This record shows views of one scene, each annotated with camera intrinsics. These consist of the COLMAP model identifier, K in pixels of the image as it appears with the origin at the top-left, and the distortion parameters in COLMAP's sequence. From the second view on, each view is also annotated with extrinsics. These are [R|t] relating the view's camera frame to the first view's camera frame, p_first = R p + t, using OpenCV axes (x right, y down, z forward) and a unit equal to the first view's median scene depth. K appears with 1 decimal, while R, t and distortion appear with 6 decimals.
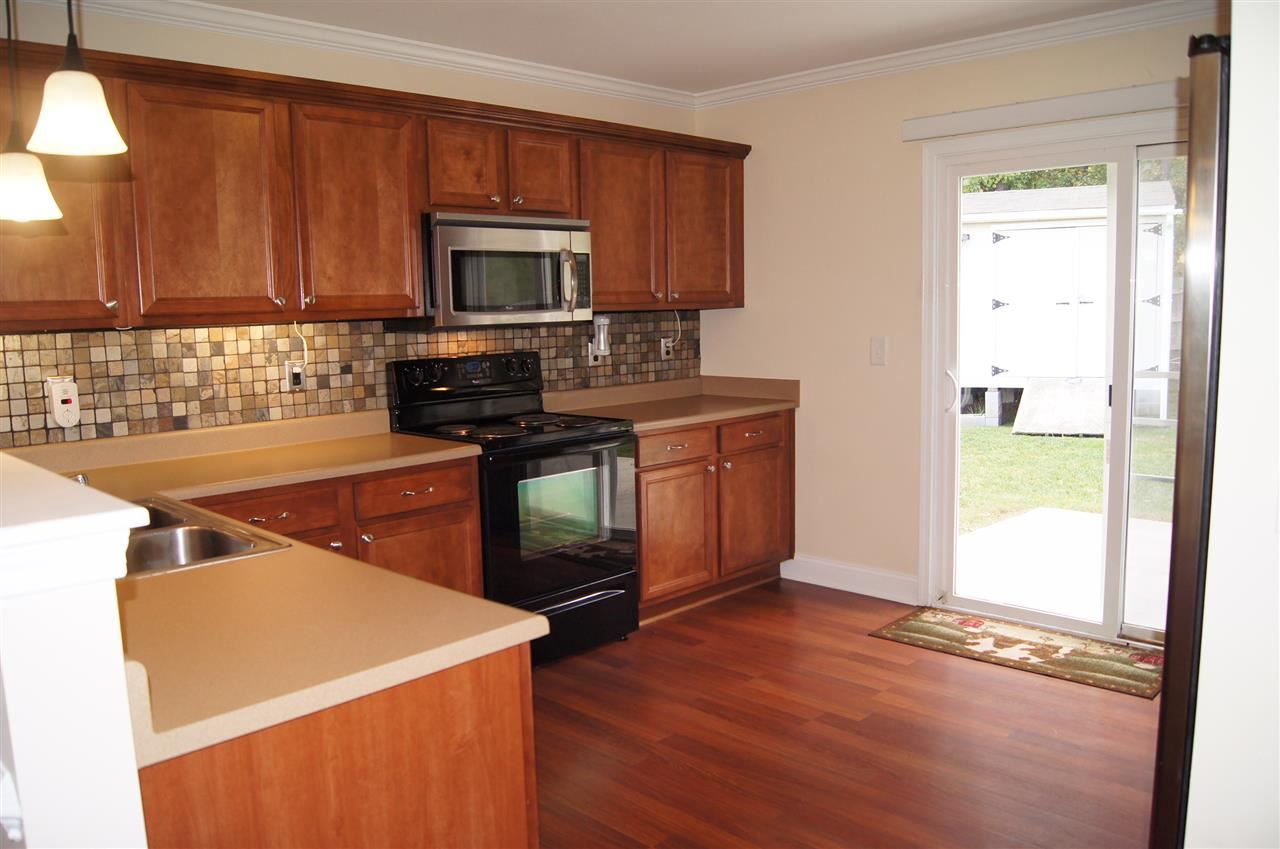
lens RADIAL K [[978.9, 0, 631.9], [0, 978.9, 434.7], [0, 0, 1]] dist [-0.087149, 0.019541]
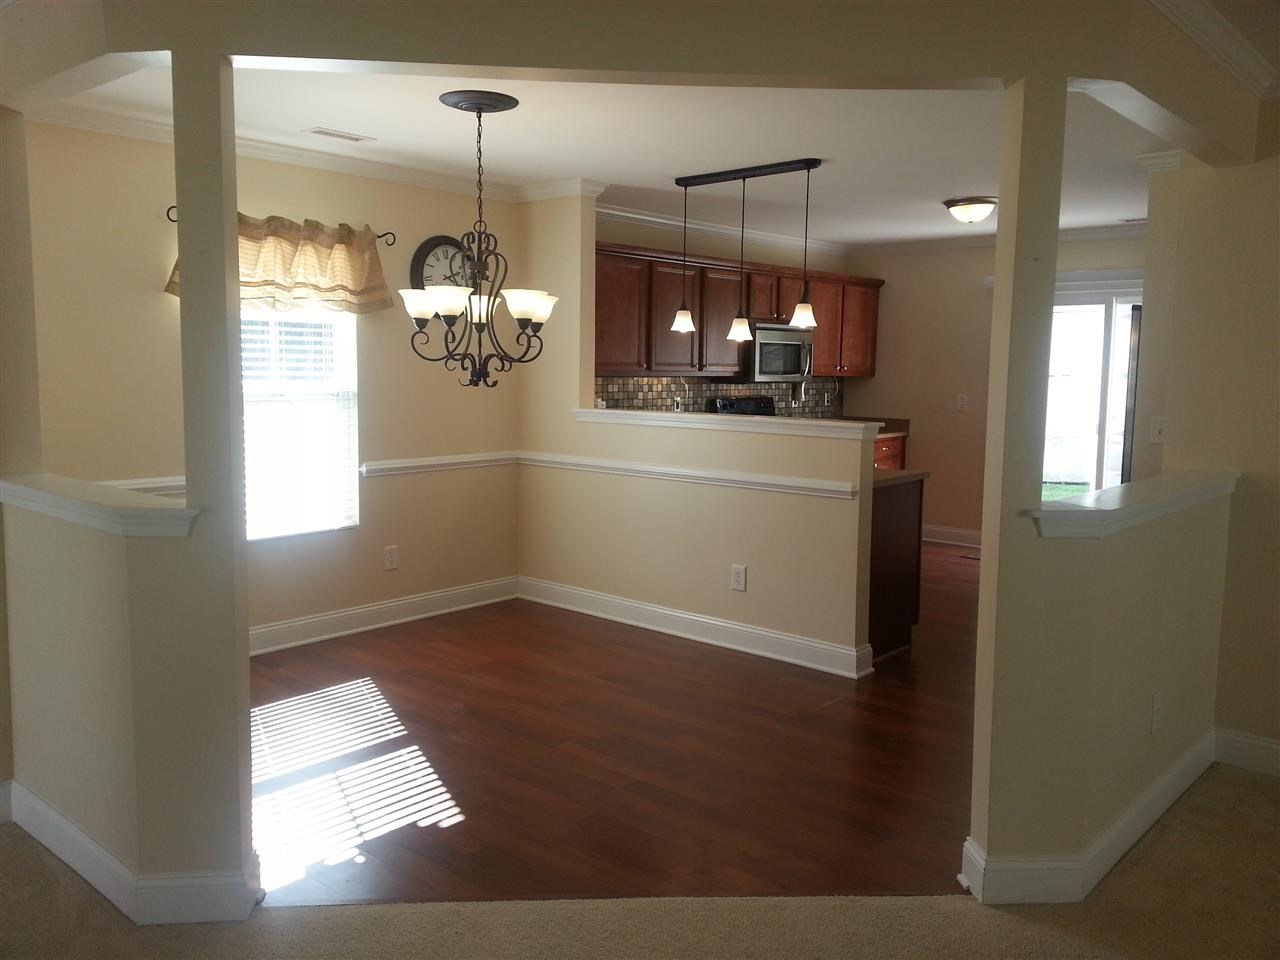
lens RADIAL K [[1021.3, 0, 637.6], [0, 1021.3, 476.3], [0, 0, 1]] dist [0.089292, -0.130300]
pose [[0.997914, 0.029677, 0.057326, -0.511850], [-0.028391, 0.999330, -0.023117, 0.125475], [-0.057973, 0.021441, 0.998088, -0.970496]]
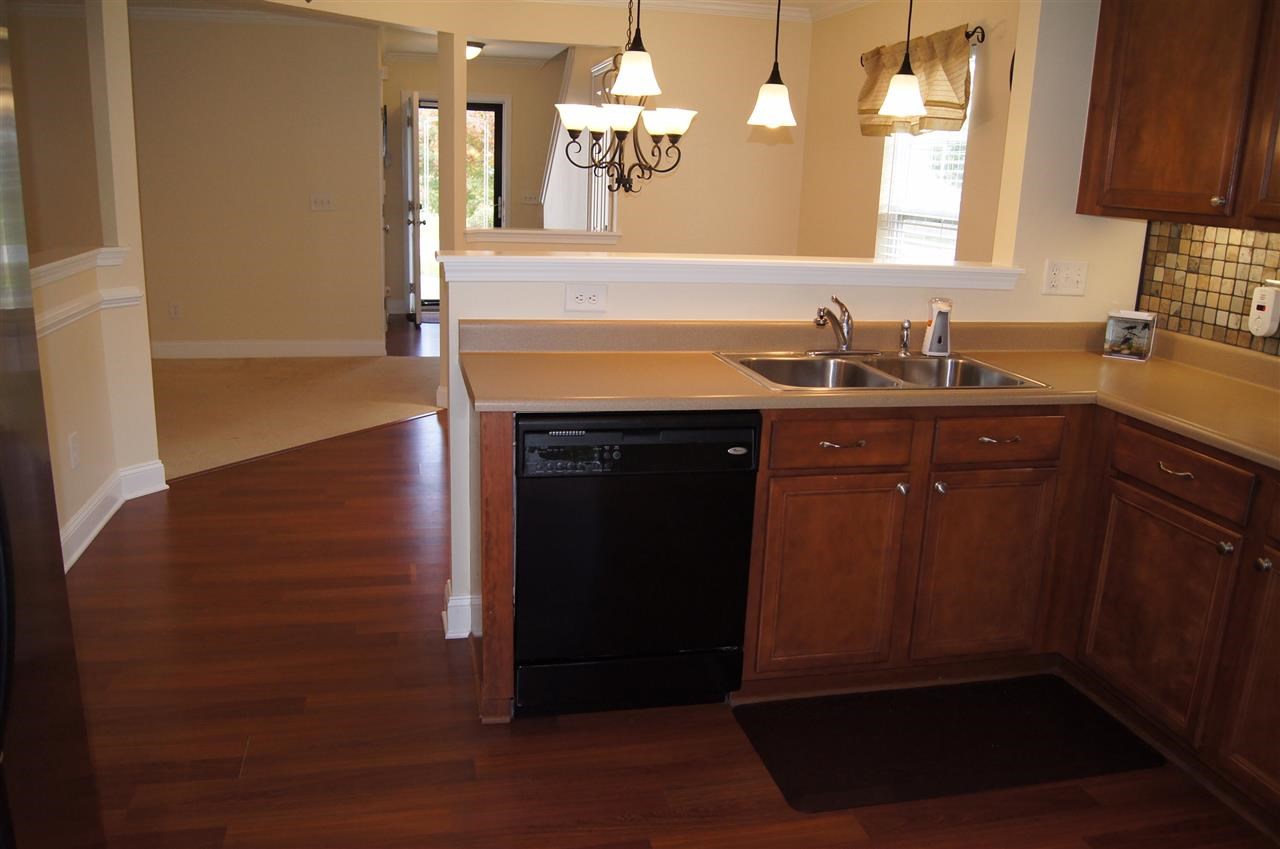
lens RADIAL K [[978.9, 0, 644.1], [0, 978.9, 429.1], [0, 0, 1]] dist [-0.087149, 0.019541]
pose [[-0.524294, 0.220009, -0.822625, 0.397813], [-0.136034, 0.932001, 0.335961, -0.121025], [0.840601, 0.288047, -0.458714, 0.758682]]
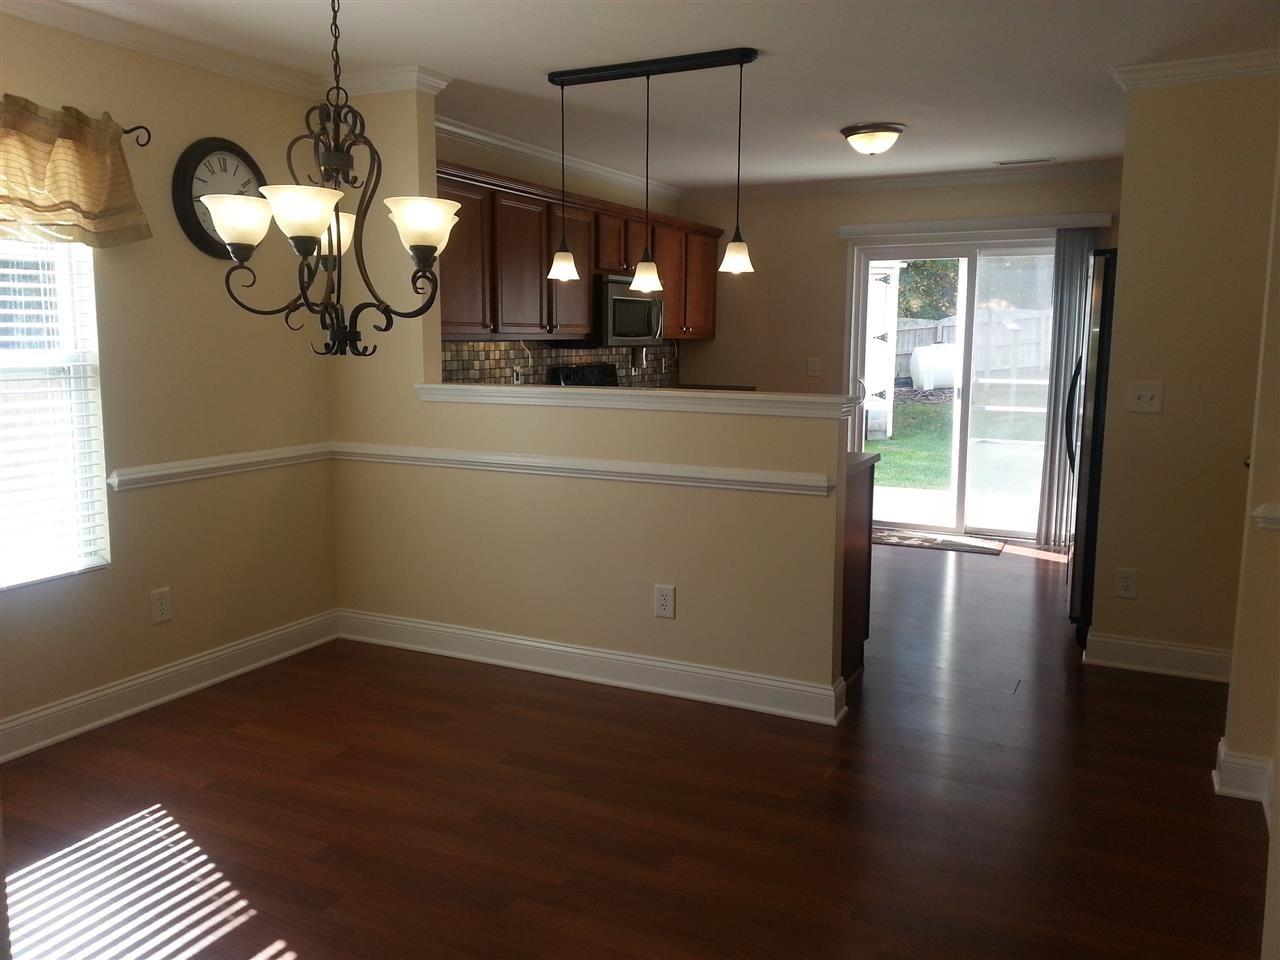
lens RADIAL K [[1021.3, 0, 630.7], [0, 1021.3, 479.4], [0, 0, 1]] dist [0.089292, -0.130300]
pose [[0.950052, -0.016368, 0.311662, -0.655870], [0.013703, 0.999848, 0.010739, 0.088235], [-0.311790, -0.005932, 0.950132, -0.591453]]
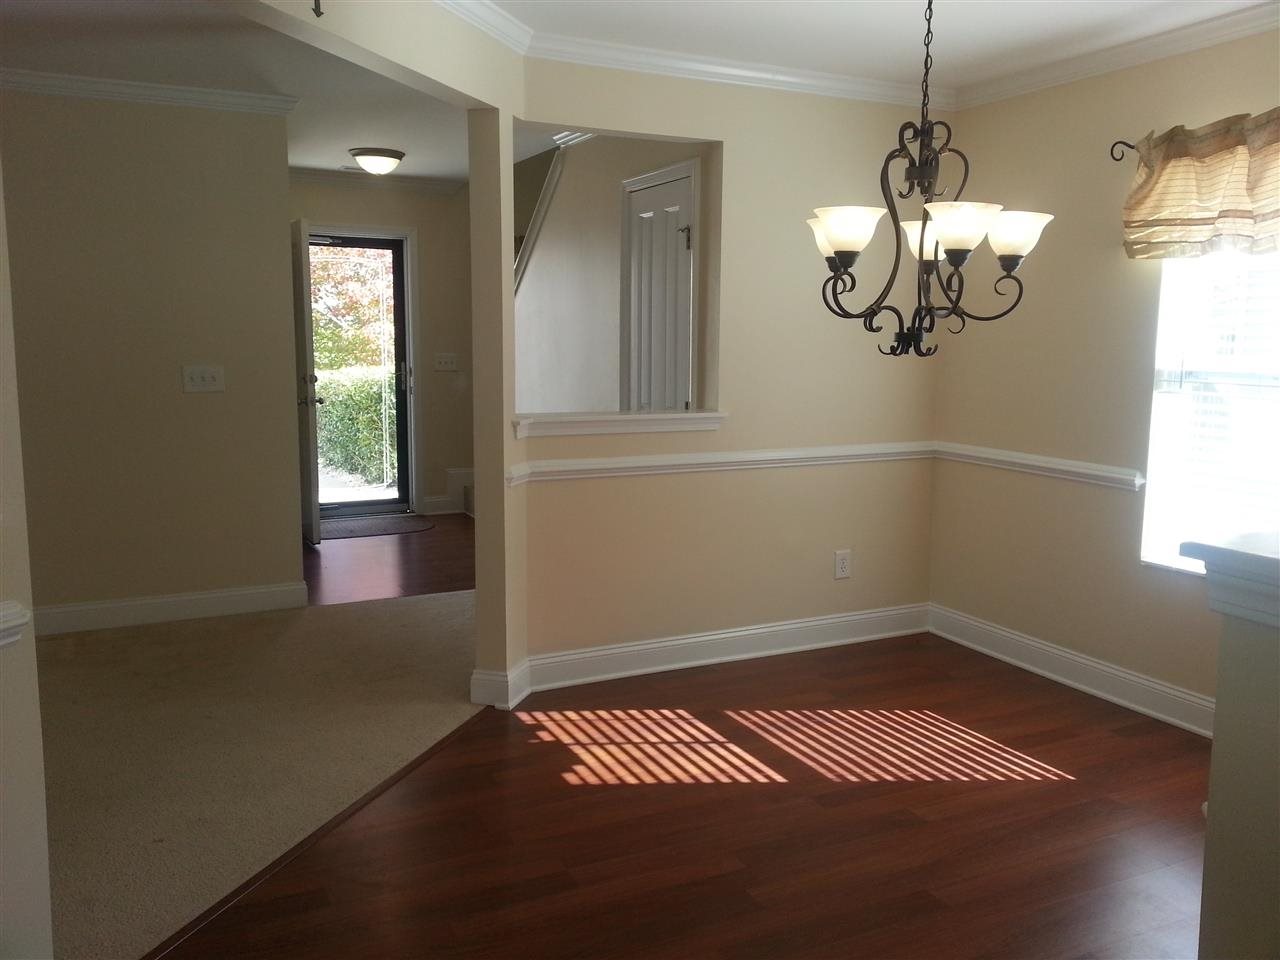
lens RADIAL K [[1021.3, 0, 642.0], [0, 1021.3, 479.1], [0, 0, 1]] dist [0.089292, -0.130300]
pose [[-0.322897, 0.155375, -0.933593, 0.147273], [-0.125514, 0.970689, 0.204959, -0.032281], [0.938075, 0.183360, -0.293931, 0.182170]]
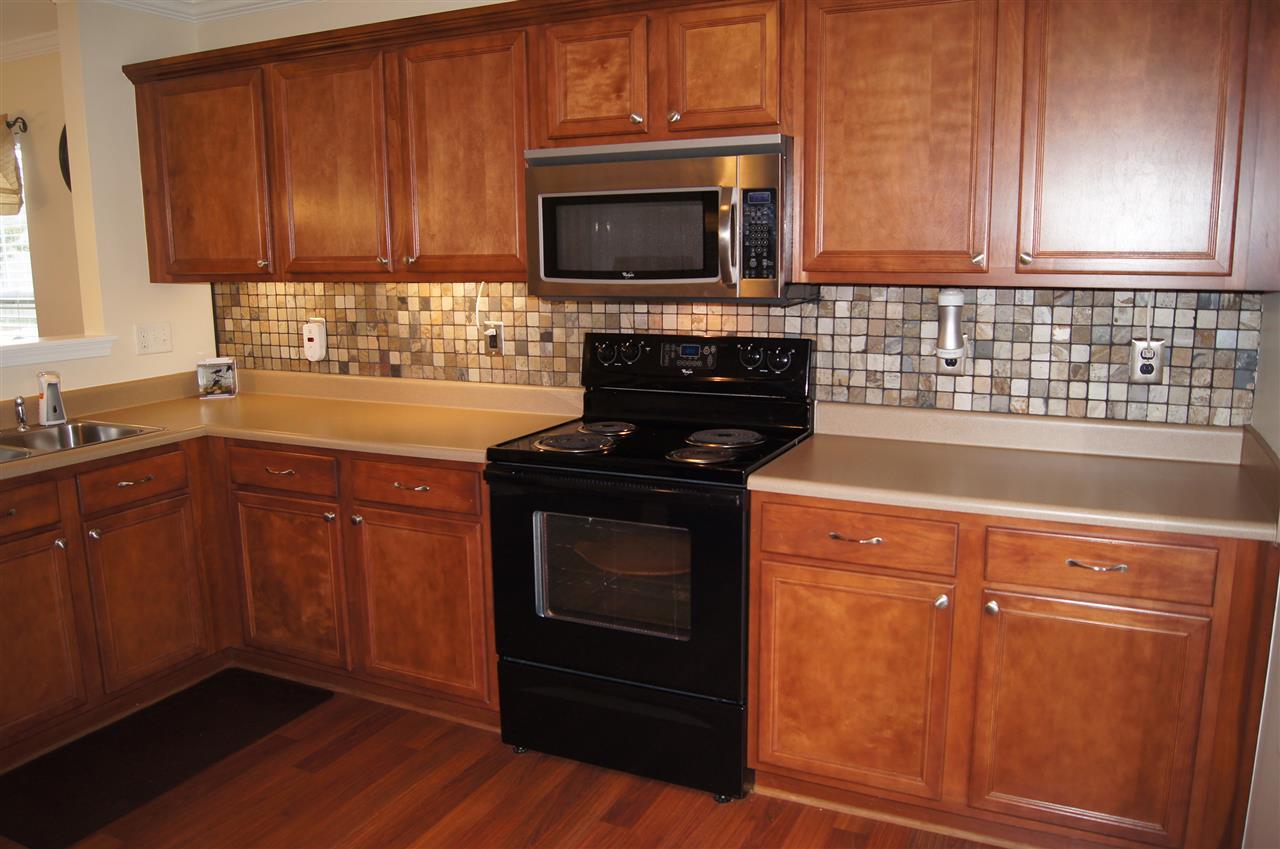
lens RADIAL K [[978.9, 0, 610.9], [0, 978.9, 436.2], [0, 0, 1]] dist [-0.087149, 0.019541]
pose [[0.322990, 0.196618, -0.925753, 0.552047], [-0.119233, 0.978841, 0.166293, -0.131712], [0.938861, 0.056669, 0.339600, 0.754936]]
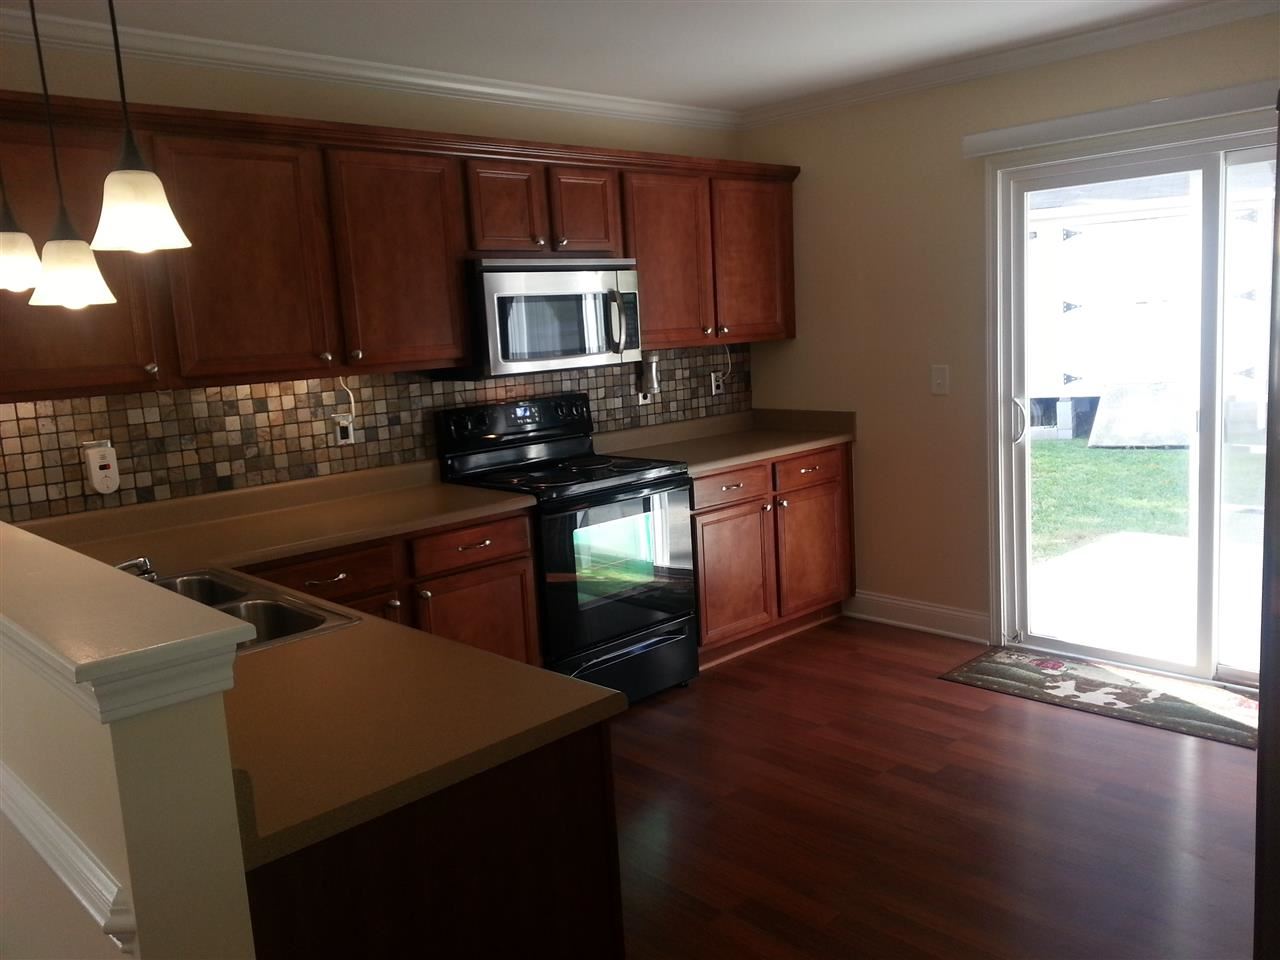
lens RADIAL K [[1021.3, 0, 642.4], [0, 1021.3, 468.0], [0, 0, 1]] dist [0.089292, -0.130300]
pose [[0.999032, -0.029734, -0.032411, -0.010771], [0.030182, 0.999454, 0.013438, -0.025195], [0.031994, -0.014404, 0.999384, -0.029579]]
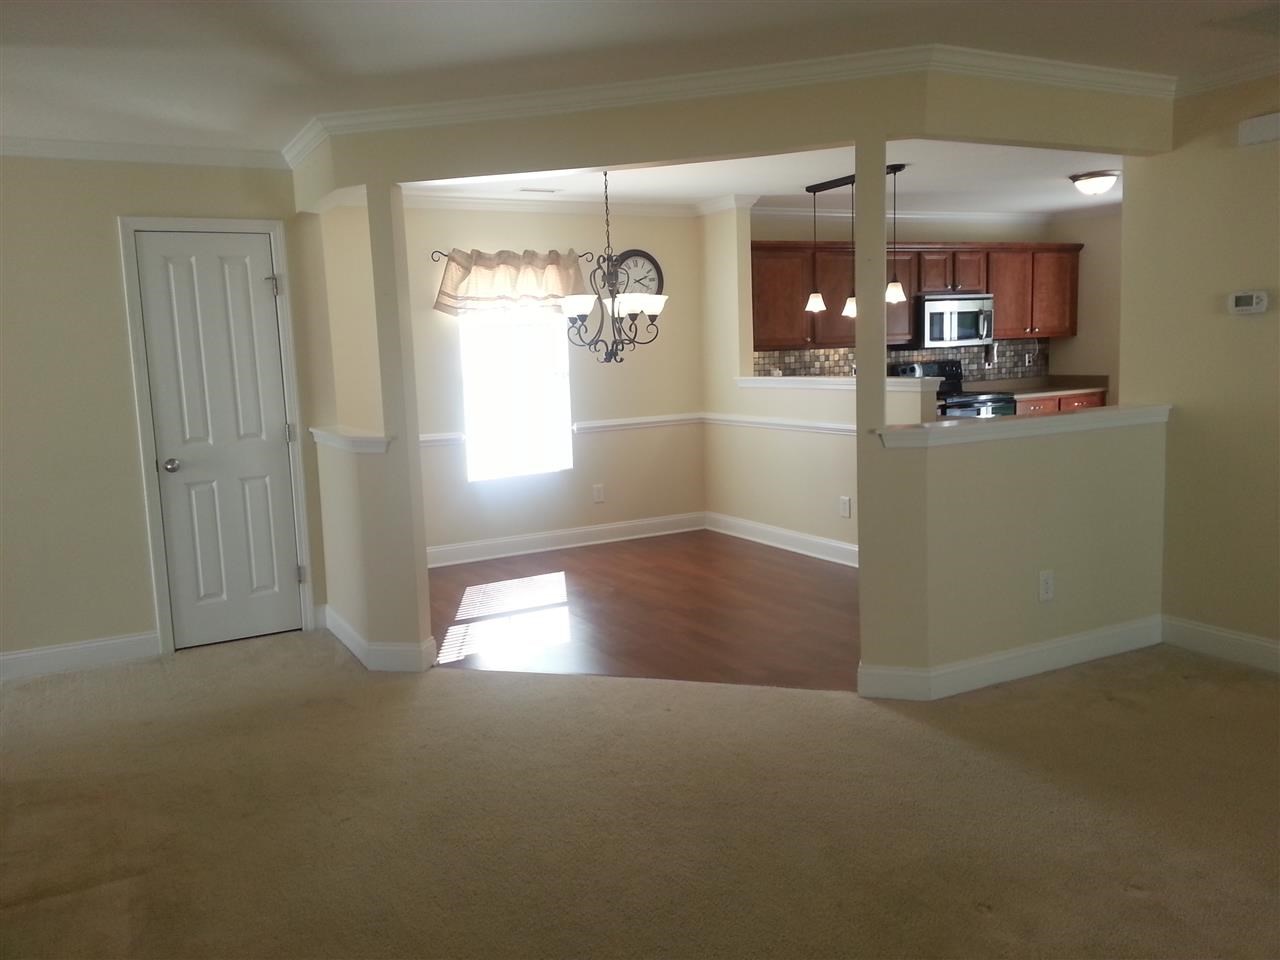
lens RADIAL K [[1021.3, 0, 641.0], [0, 1021.3, 482.1], [0, 0, 1]] dist [0.089292, -0.130300]
pose [[0.956536, 0.023799, -0.290641, -0.118560], [-0.021307, 0.999704, 0.011735, 0.172183], [0.290834, -0.005033, 0.956760, -1.352792]]
